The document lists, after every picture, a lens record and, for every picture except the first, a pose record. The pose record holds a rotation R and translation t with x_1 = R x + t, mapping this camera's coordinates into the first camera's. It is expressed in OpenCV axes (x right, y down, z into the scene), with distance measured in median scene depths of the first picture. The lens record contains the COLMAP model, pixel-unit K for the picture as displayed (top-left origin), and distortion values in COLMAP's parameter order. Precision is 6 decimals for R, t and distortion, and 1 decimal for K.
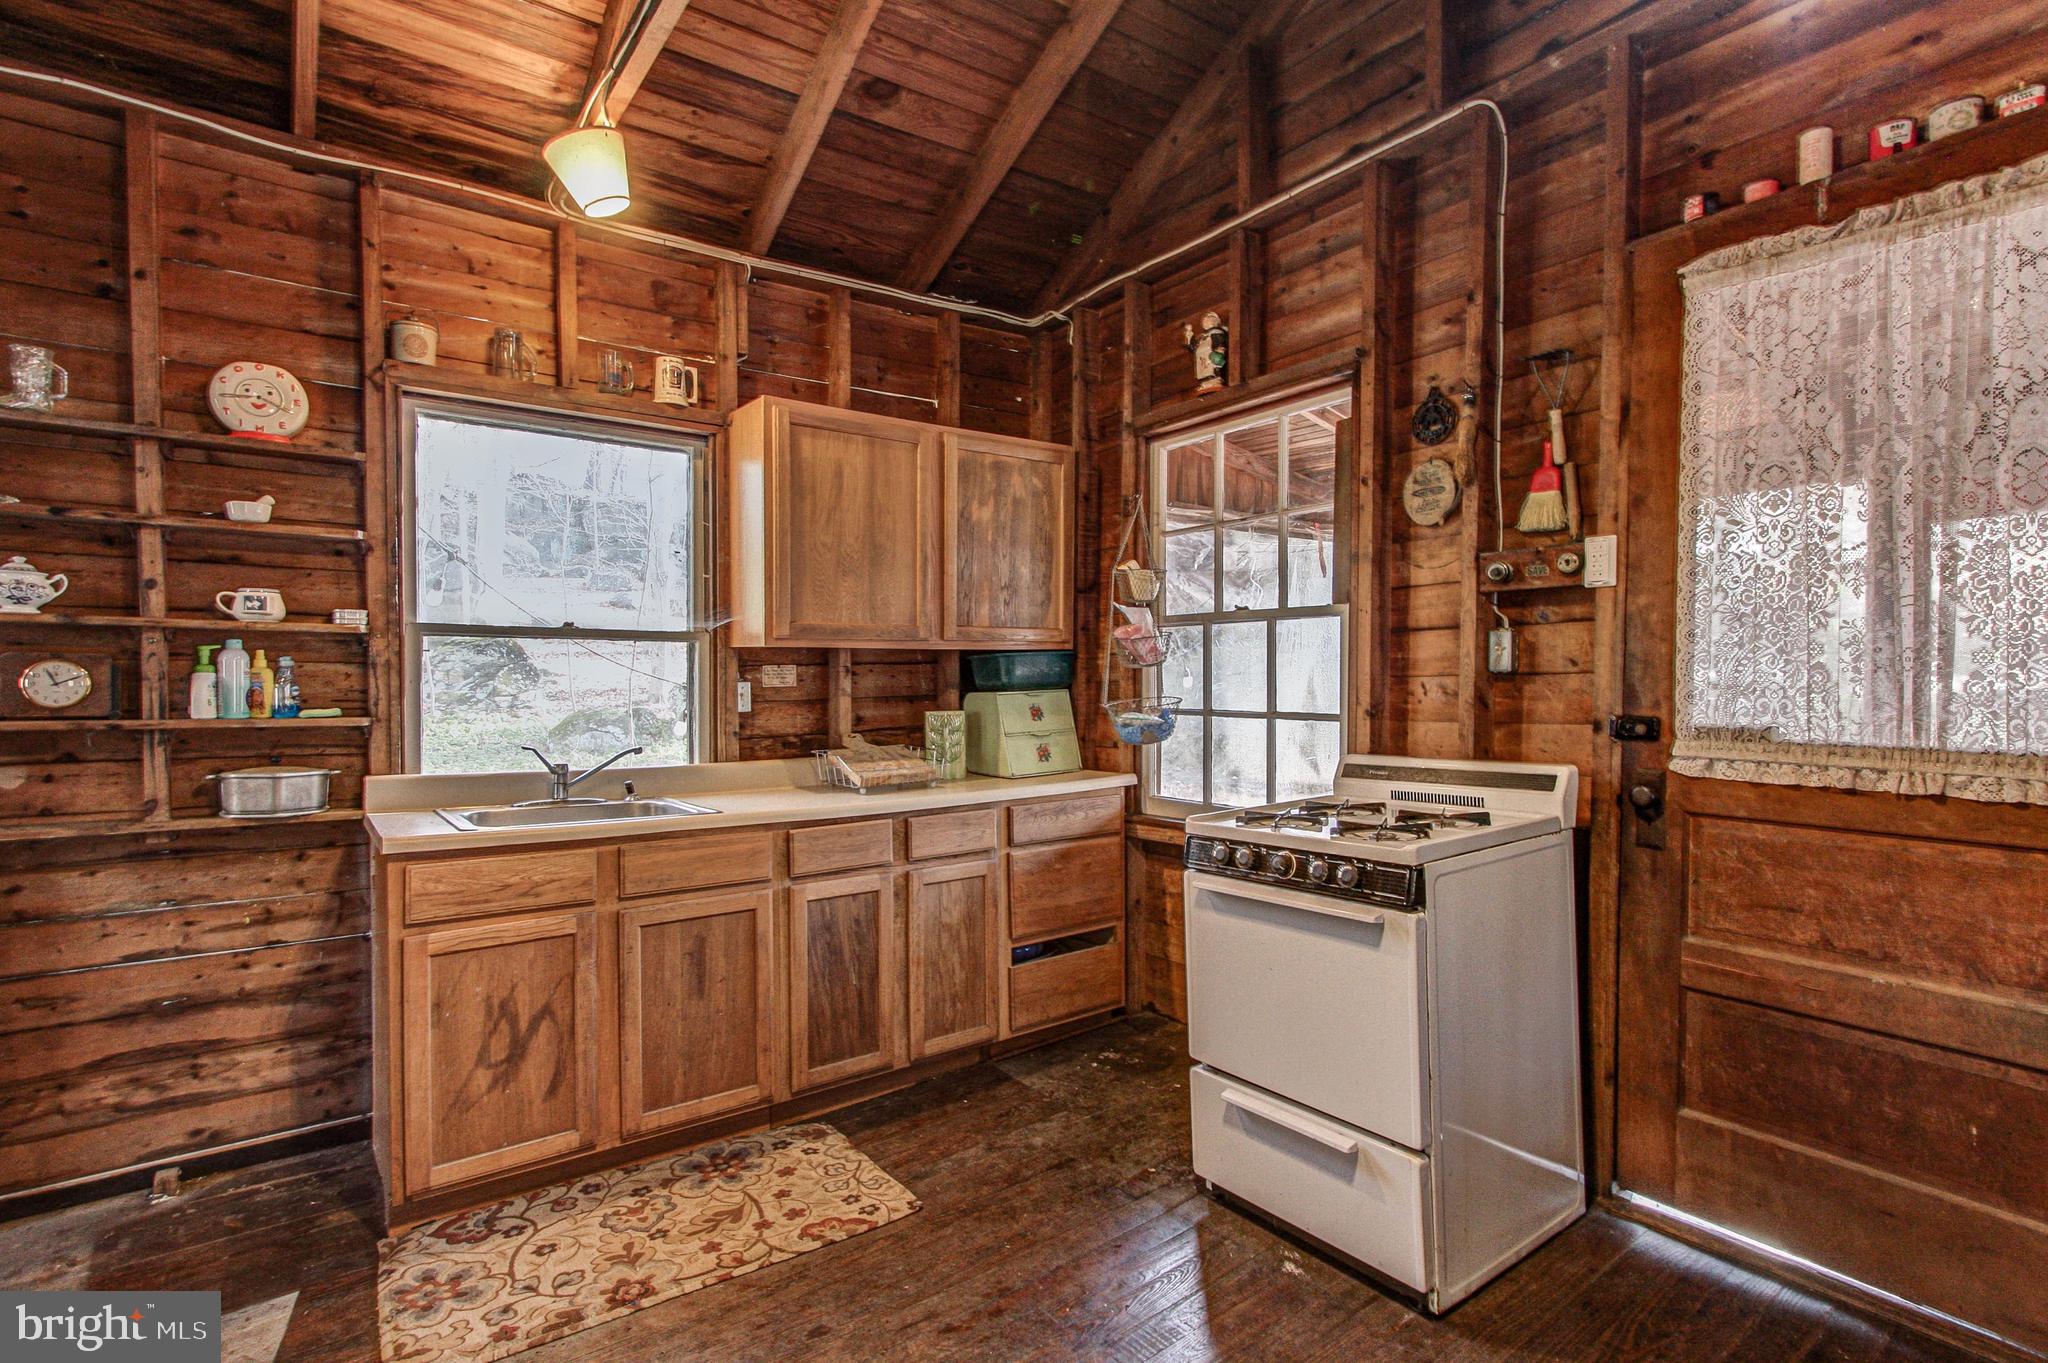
lens RADIAL K [[972.4, 0, 1023.3], [0, 972.4, 693.4], [0, 0, 1]] dist [0.002010, 0.000163]
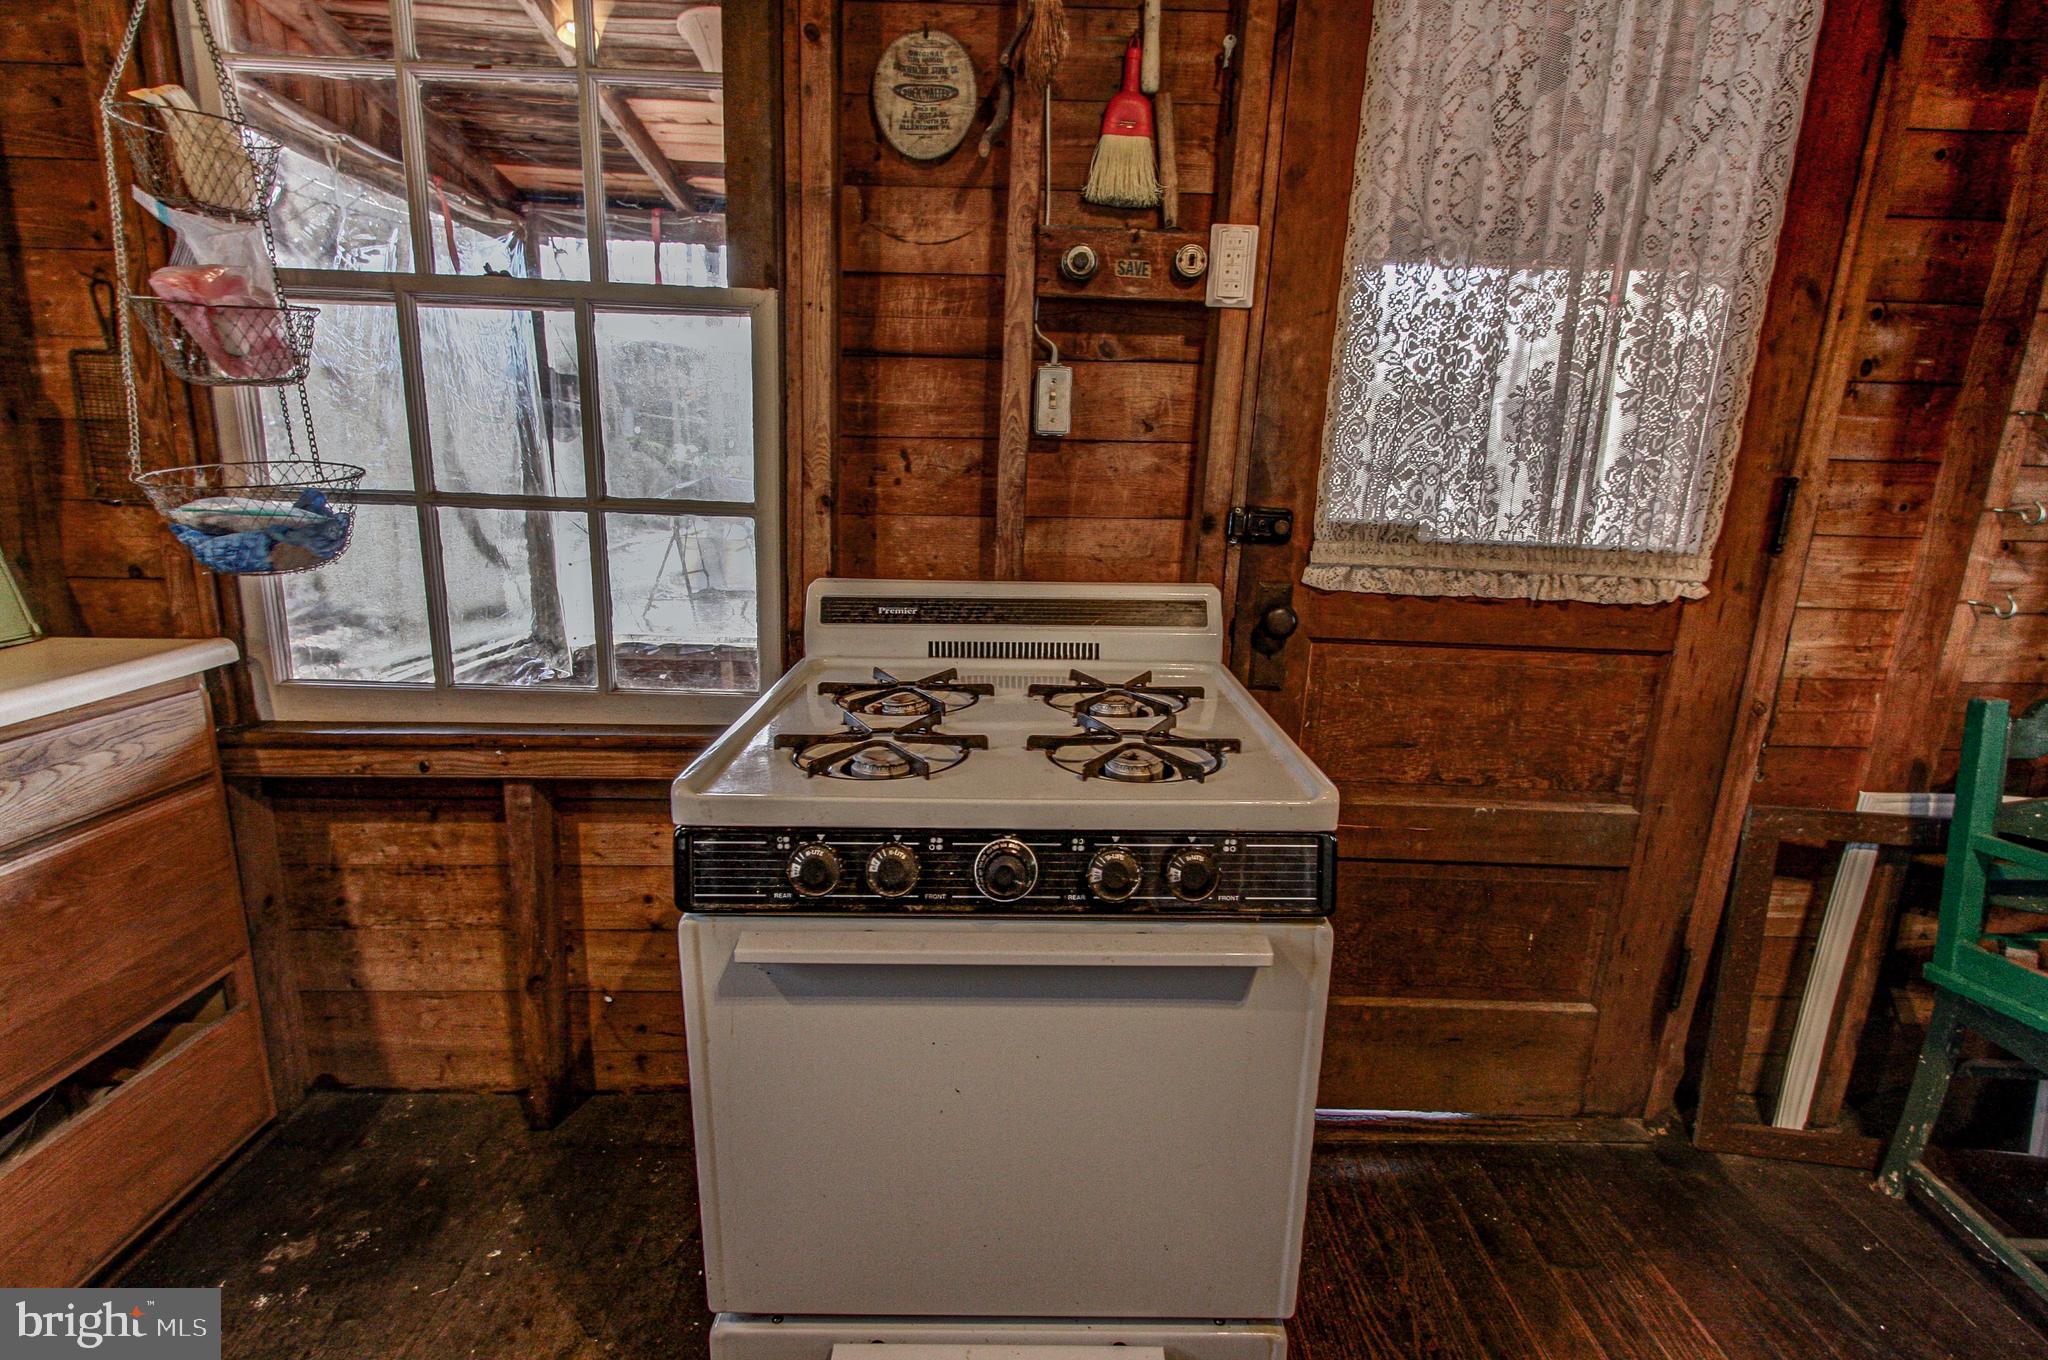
lens RADIAL K [[972.4, 0, 1023.3], [0, 972.4, 691.9], [0, 0, 1]] dist [0.002010, 0.000163]
pose [[0.580891, -0.157475, 0.798604, -0.051453], [-0.021036, 0.977876, 0.208126, 0.010103], [-0.813710, -0.137698, 0.564726, 0.694370]]
